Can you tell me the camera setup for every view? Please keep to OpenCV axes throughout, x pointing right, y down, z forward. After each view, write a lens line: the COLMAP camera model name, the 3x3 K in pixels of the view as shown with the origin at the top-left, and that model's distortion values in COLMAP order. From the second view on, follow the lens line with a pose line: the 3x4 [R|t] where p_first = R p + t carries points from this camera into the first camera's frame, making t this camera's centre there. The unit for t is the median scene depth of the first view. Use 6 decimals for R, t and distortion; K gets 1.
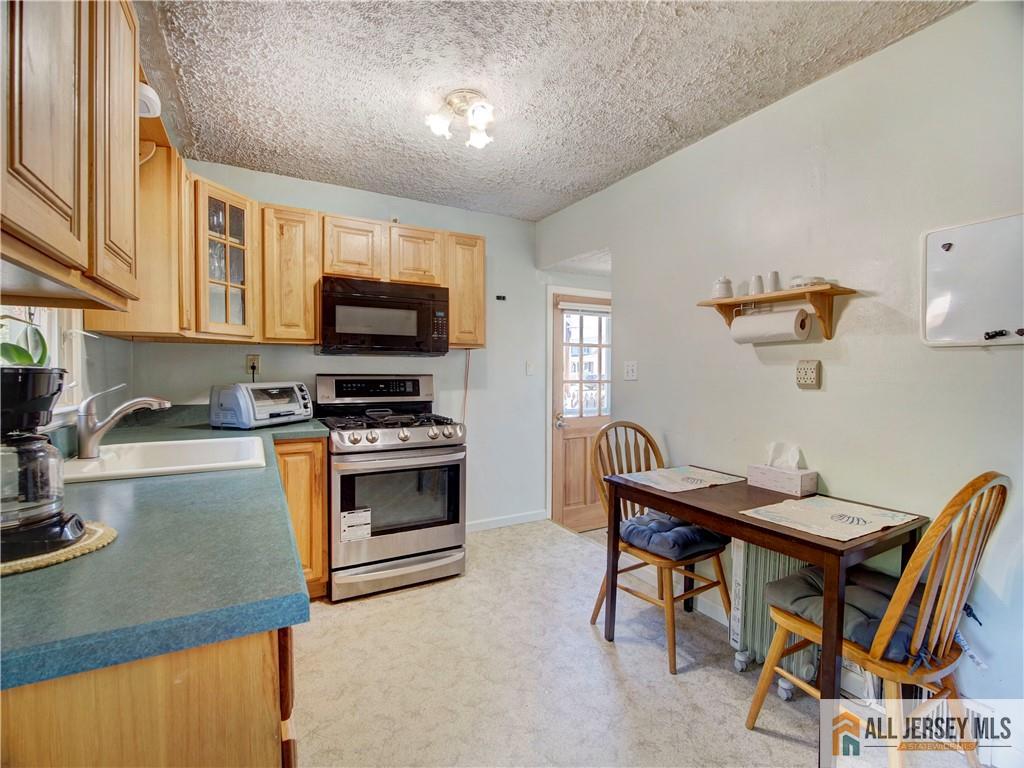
lens RADIAL K [[470.8, 0, 512.0], [0, 470.8, 384.0], [0, 0, 1]] dist [-0.012830, -0.000048]
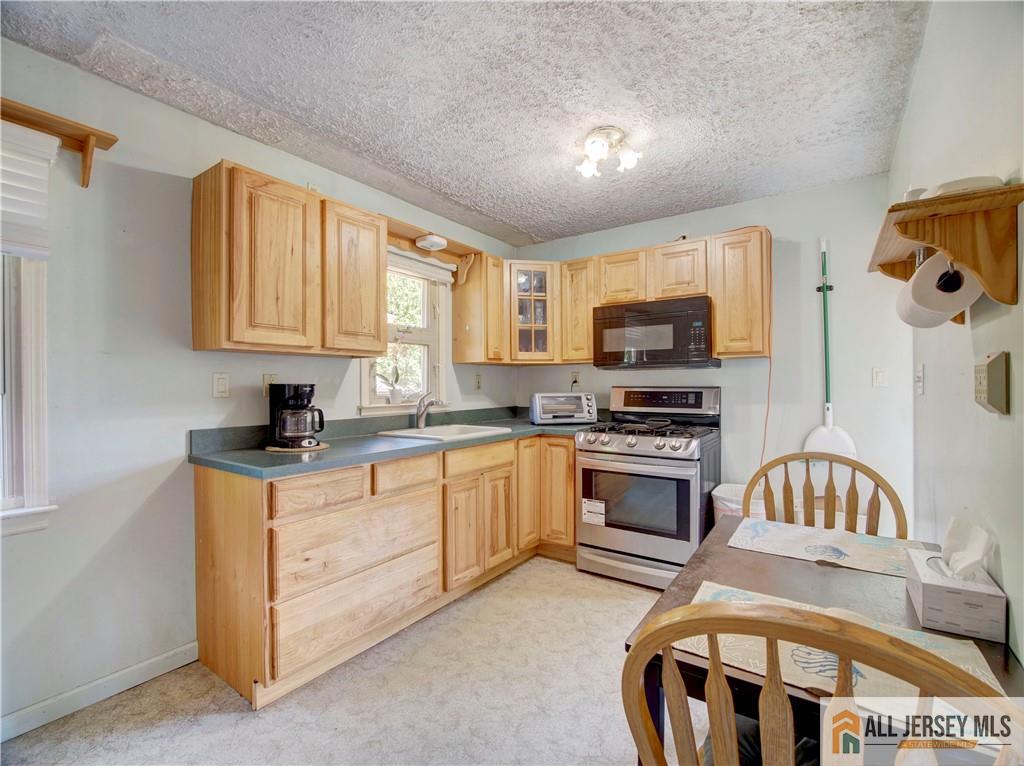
lens RADIAL K [[467.6, 0, 518.4], [0, 467.6, 383.7], [0, 0, 1]] dist [-0.017222, -0.000319]
pose [[0.447313, -0.010530, -0.894315, 0.624903], [-0.019148, 0.999589, -0.021346, 0.002416], [0.894172, 0.026673, 0.446928, 0.277307]]
